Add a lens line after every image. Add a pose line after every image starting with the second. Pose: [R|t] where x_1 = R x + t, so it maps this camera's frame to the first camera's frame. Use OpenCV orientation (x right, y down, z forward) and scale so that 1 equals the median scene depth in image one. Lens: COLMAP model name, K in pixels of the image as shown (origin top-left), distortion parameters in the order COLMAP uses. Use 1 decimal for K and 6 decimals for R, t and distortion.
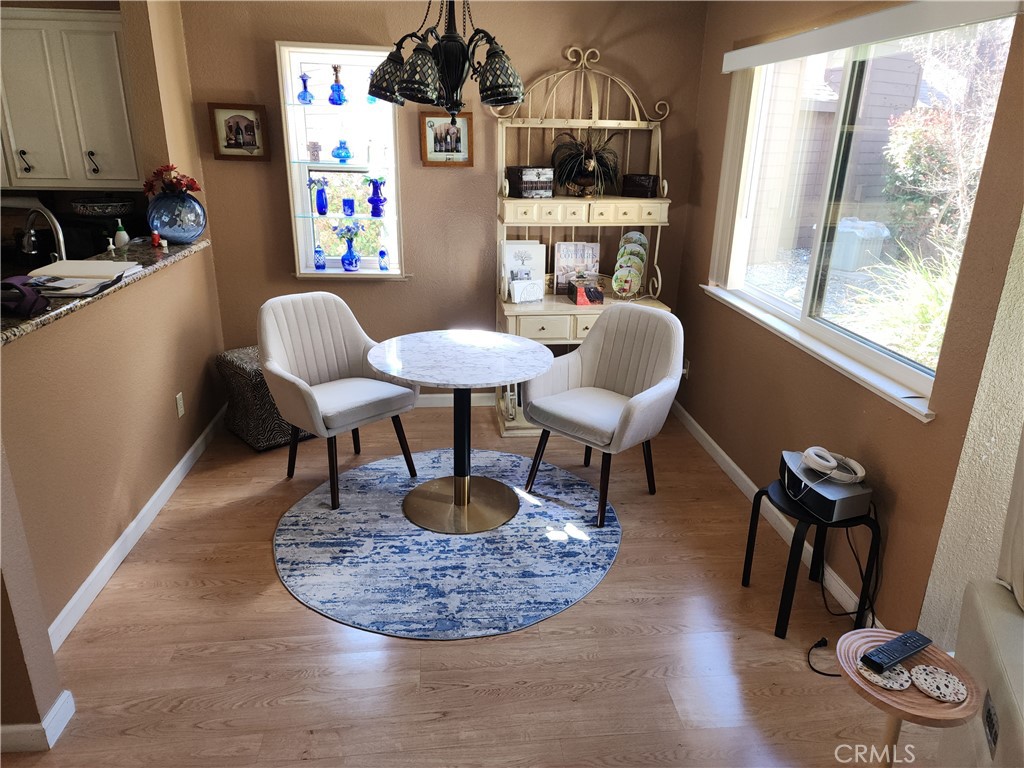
lens RADIAL K [[677.6, 0, 517.9], [0, 677.6, 379.4], [0, 0, 1]] dist [0.078139, -0.074514]
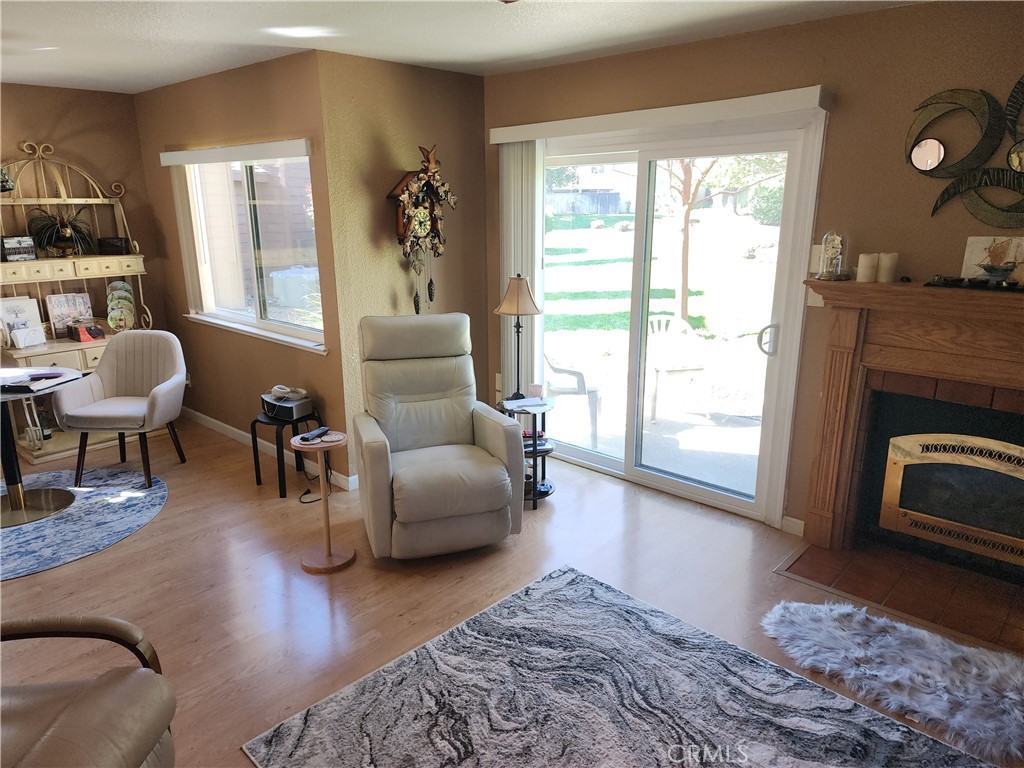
lens RADIAL K [[677.6, 0, 517.9], [0, 677.6, 379.4], [0, 0, 1]] dist [0.078139, -0.074514]
pose [[0.745152, -0.189483, 0.639409, -0.141858], [0.238142, 0.971176, 0.010274, 0.136536], [-0.622926, 0.144614, 0.768798, -0.465290]]
